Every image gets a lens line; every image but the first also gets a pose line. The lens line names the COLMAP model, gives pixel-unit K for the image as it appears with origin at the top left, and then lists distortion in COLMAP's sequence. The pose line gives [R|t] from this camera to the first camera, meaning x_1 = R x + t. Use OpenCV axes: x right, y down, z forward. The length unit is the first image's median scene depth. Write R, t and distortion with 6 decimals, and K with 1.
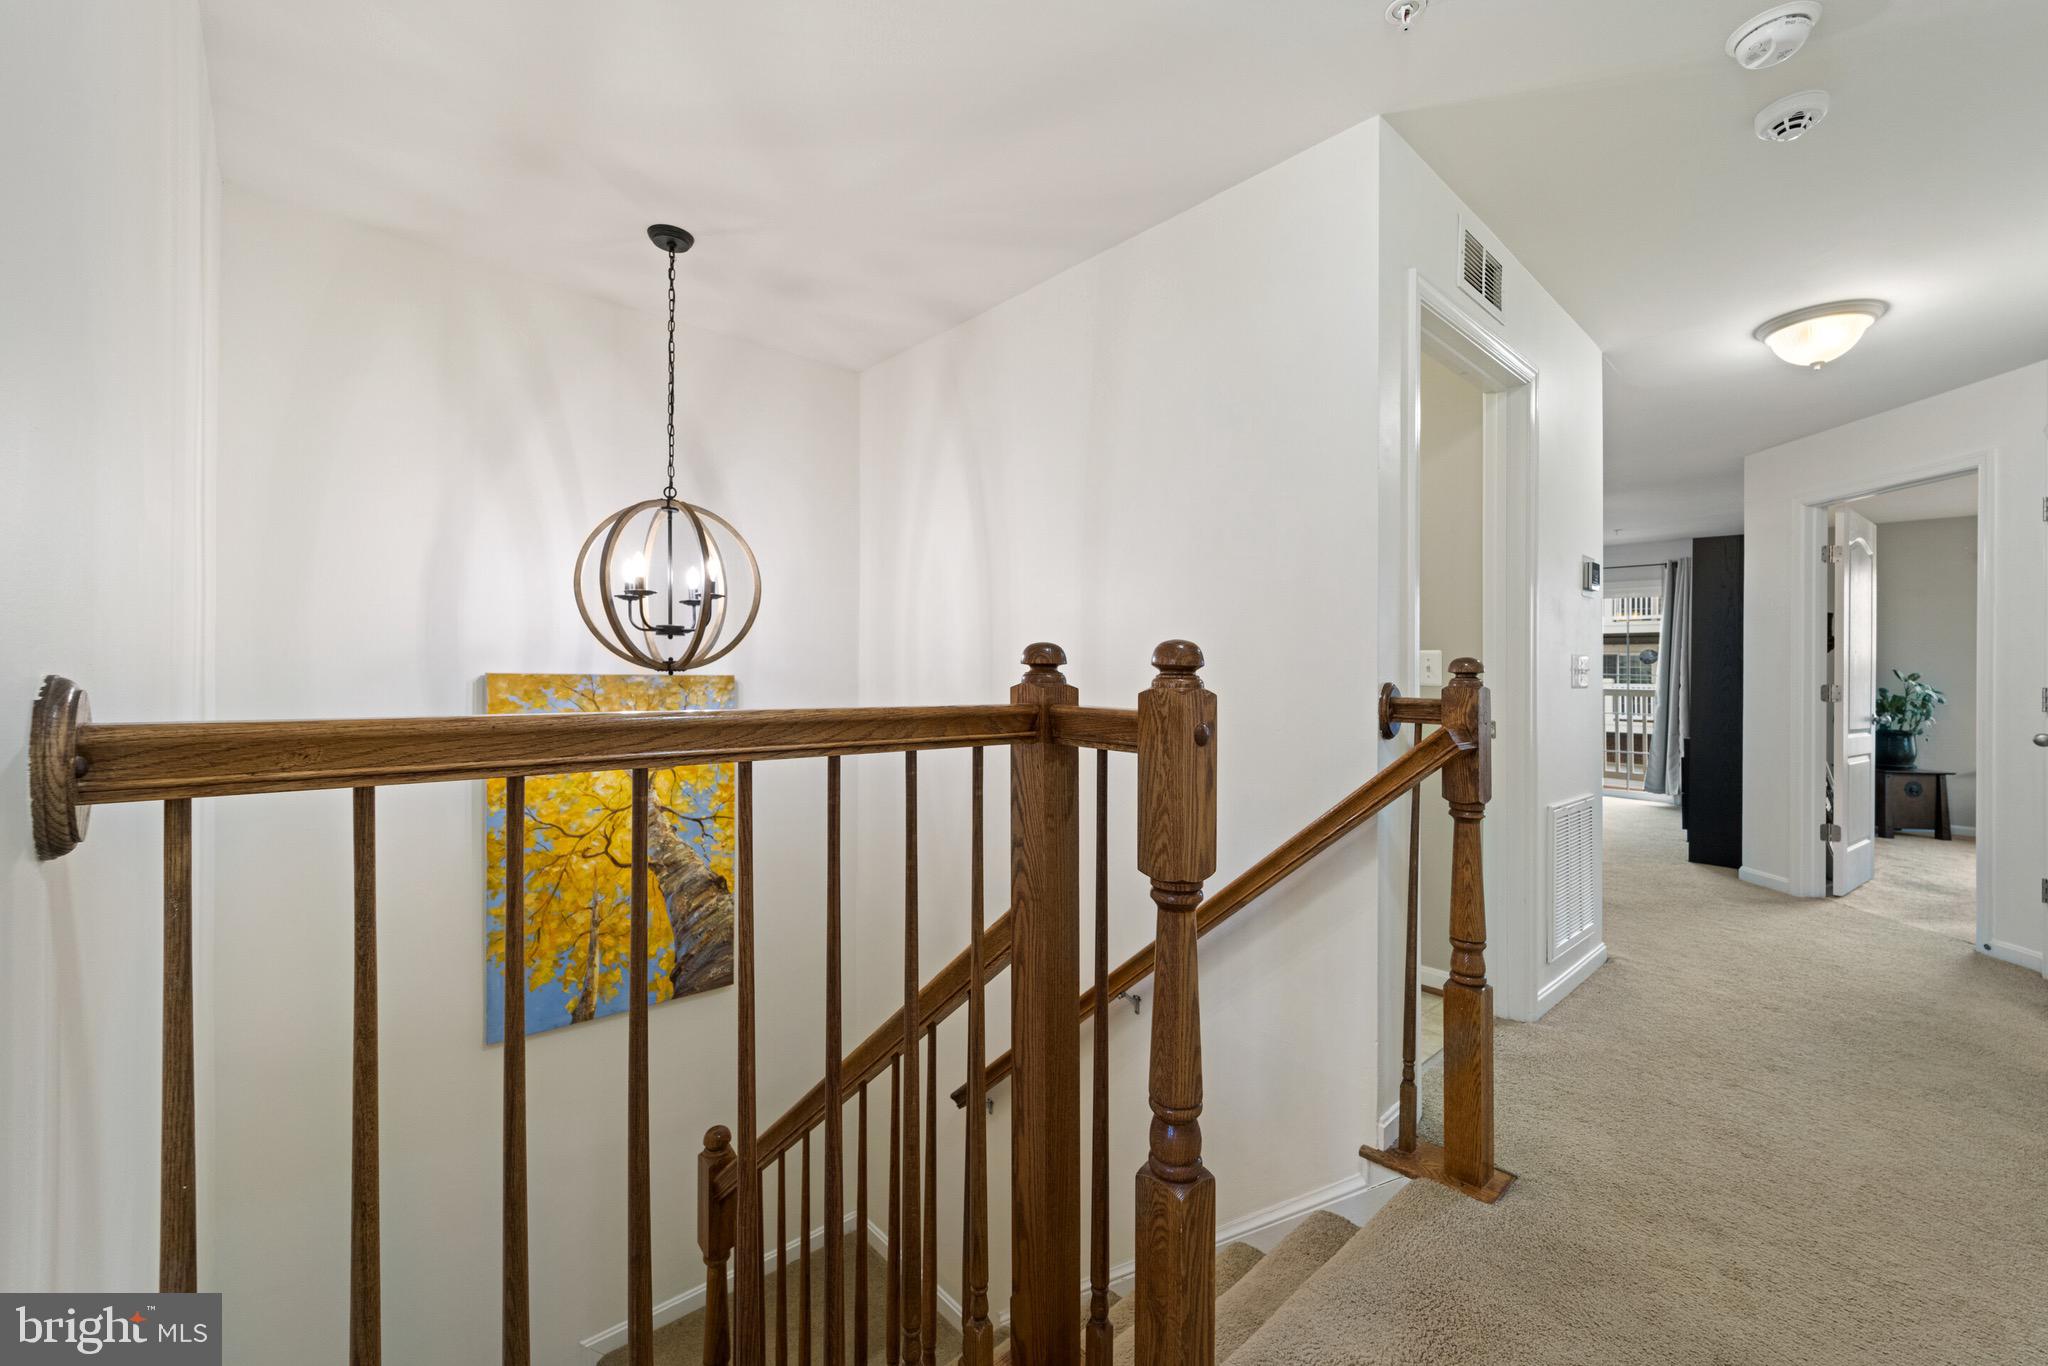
lens RADIAL K [[824.8, 0, 1033.0], [0, 824.8, 678.0], [0, 0, 1]] dist [-0.001144, 0.000578]
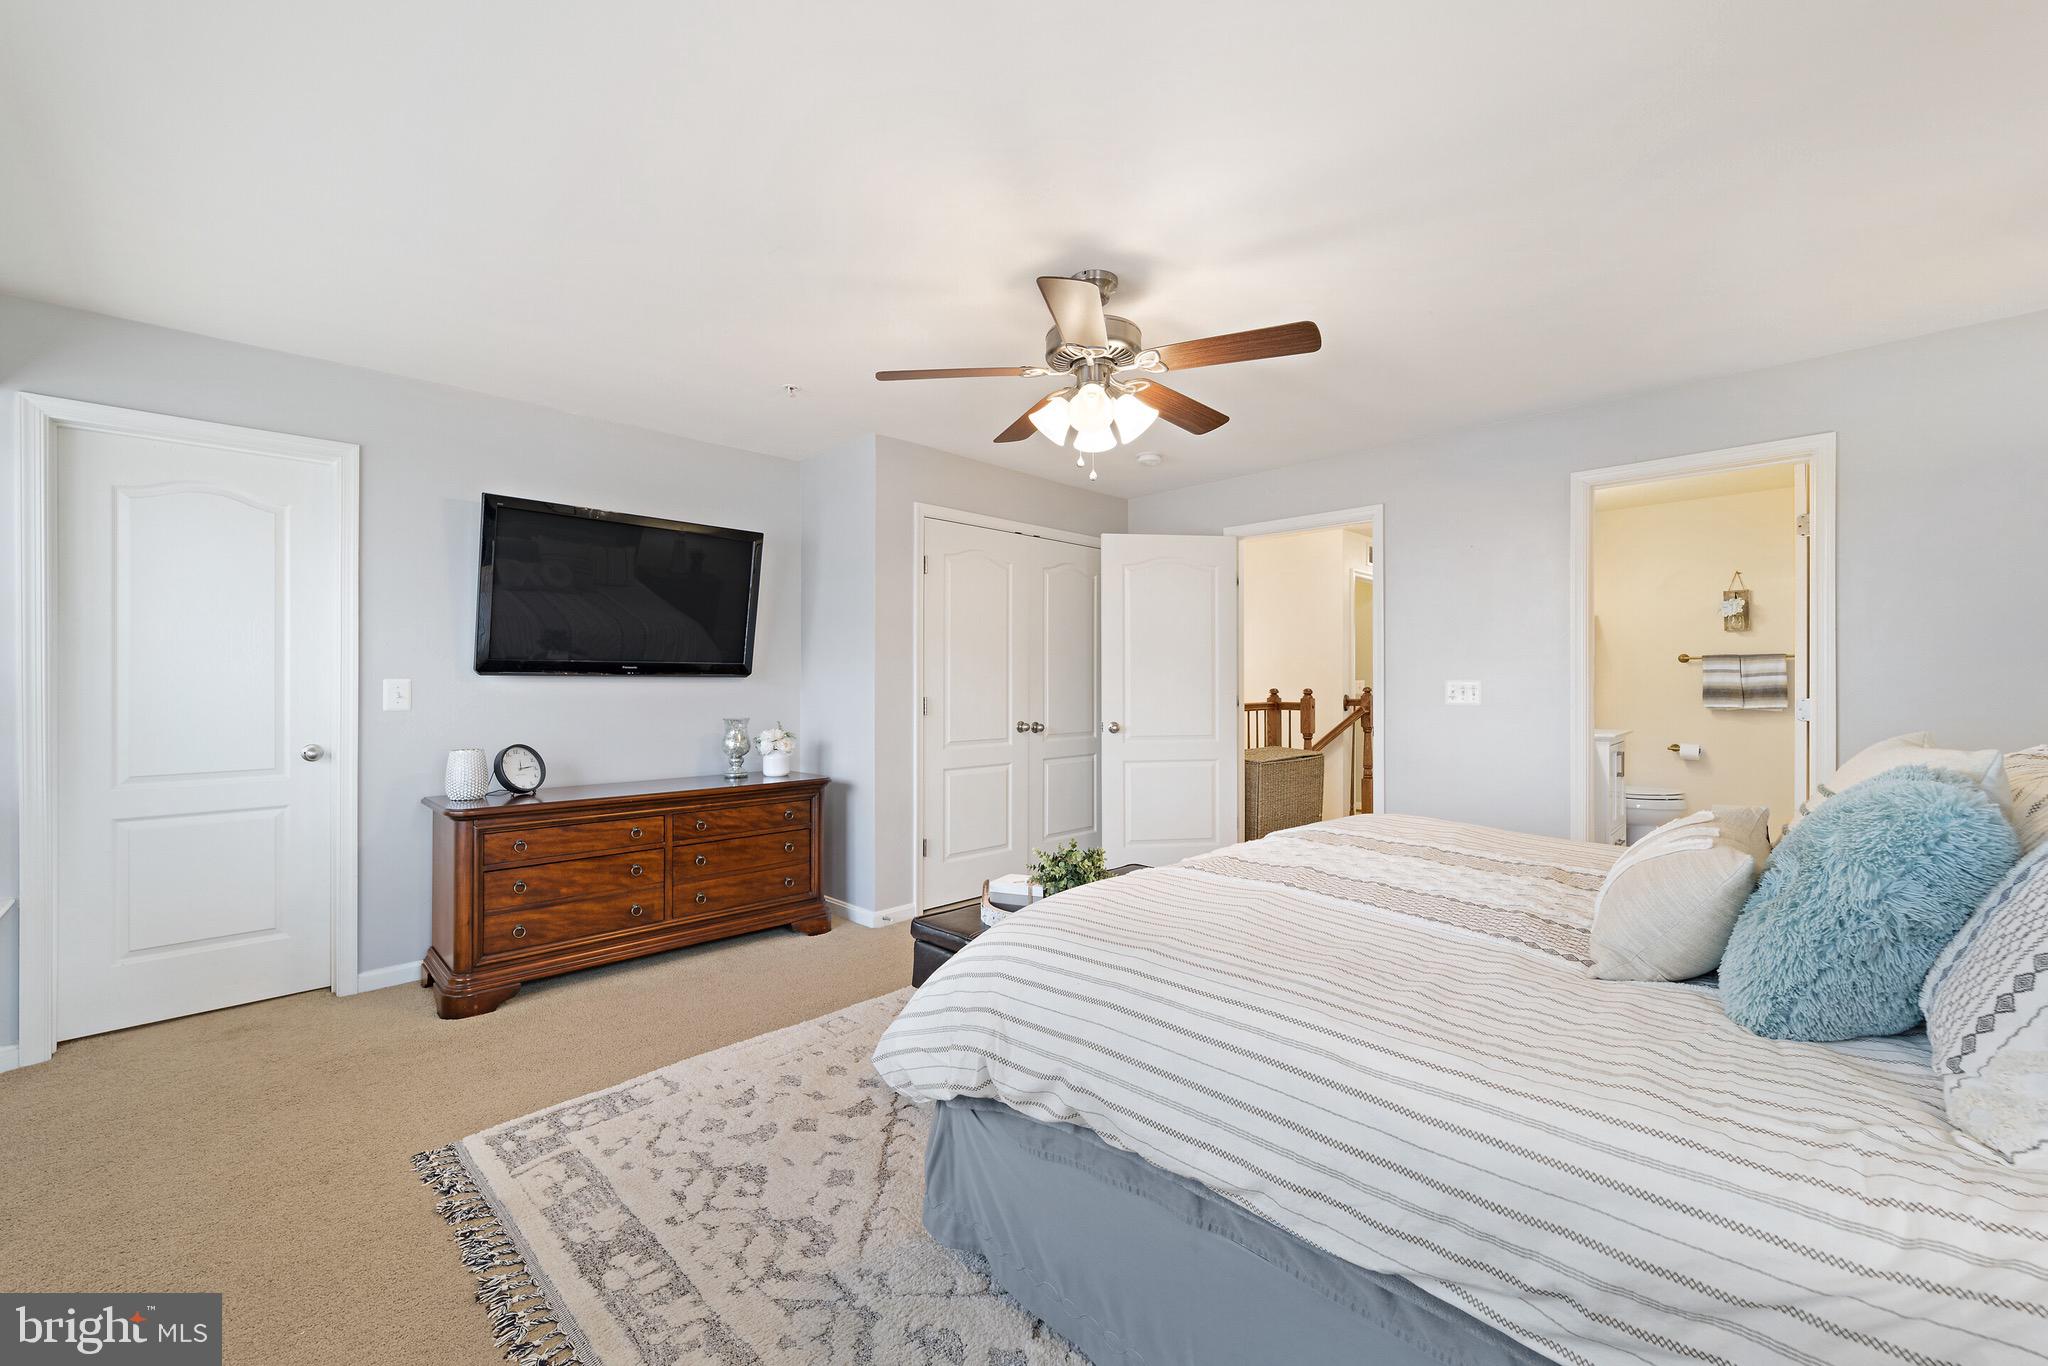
lens RADIAL K [[822.0, 0, 1016.4], [0, 822.0, 679.9], [0, 0, 1]] dist [0.001315, 0.000455]
pose [[0.999712, -0.010630, 0.021499, -1.117652], [0.010550, 0.999937, 0.003849, -0.090715], [-0.021538, -0.003621, 0.999761, -2.637503]]
